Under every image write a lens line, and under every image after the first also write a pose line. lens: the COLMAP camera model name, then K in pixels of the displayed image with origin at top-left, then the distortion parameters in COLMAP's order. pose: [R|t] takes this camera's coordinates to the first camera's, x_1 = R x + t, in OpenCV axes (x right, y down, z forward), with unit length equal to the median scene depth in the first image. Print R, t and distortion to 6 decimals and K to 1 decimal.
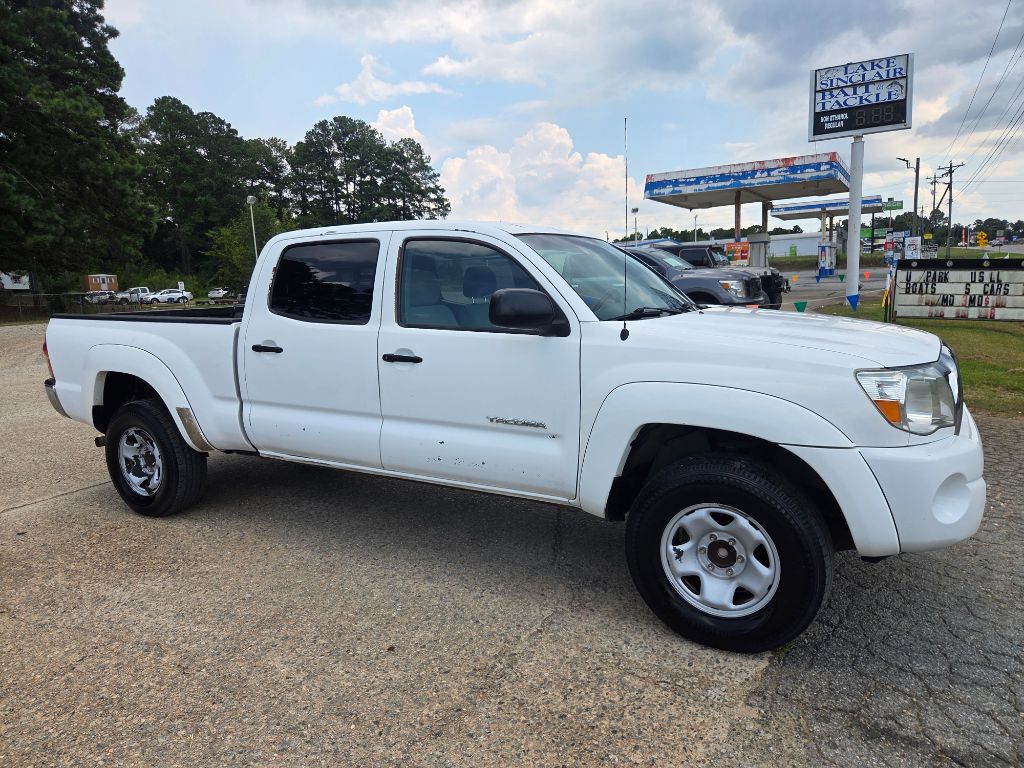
lens RADIAL K [[684.9, 0, 498.7], [0, 684.9, 378.5], [0, 0, 1]] dist [0.034252, -0.030642]
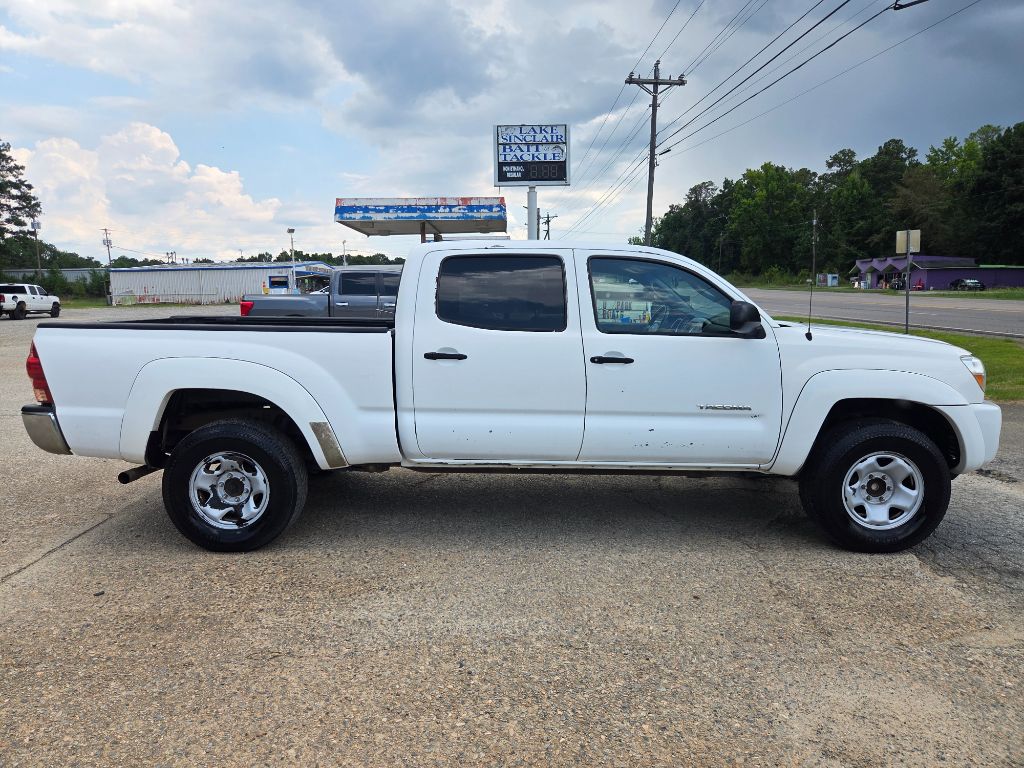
lens RADIAL K [[684.9, 0, 499.8], [0, 684.9, 375.5], [0, 0, 1]] dist [0.034252, -0.030642]
pose [[0.869427, -0.024159, 0.493470, -0.633446], [0.042273, 0.998779, -0.025582, 0.012834], [-0.492249, 0.043103, 0.869387, 0.065382]]
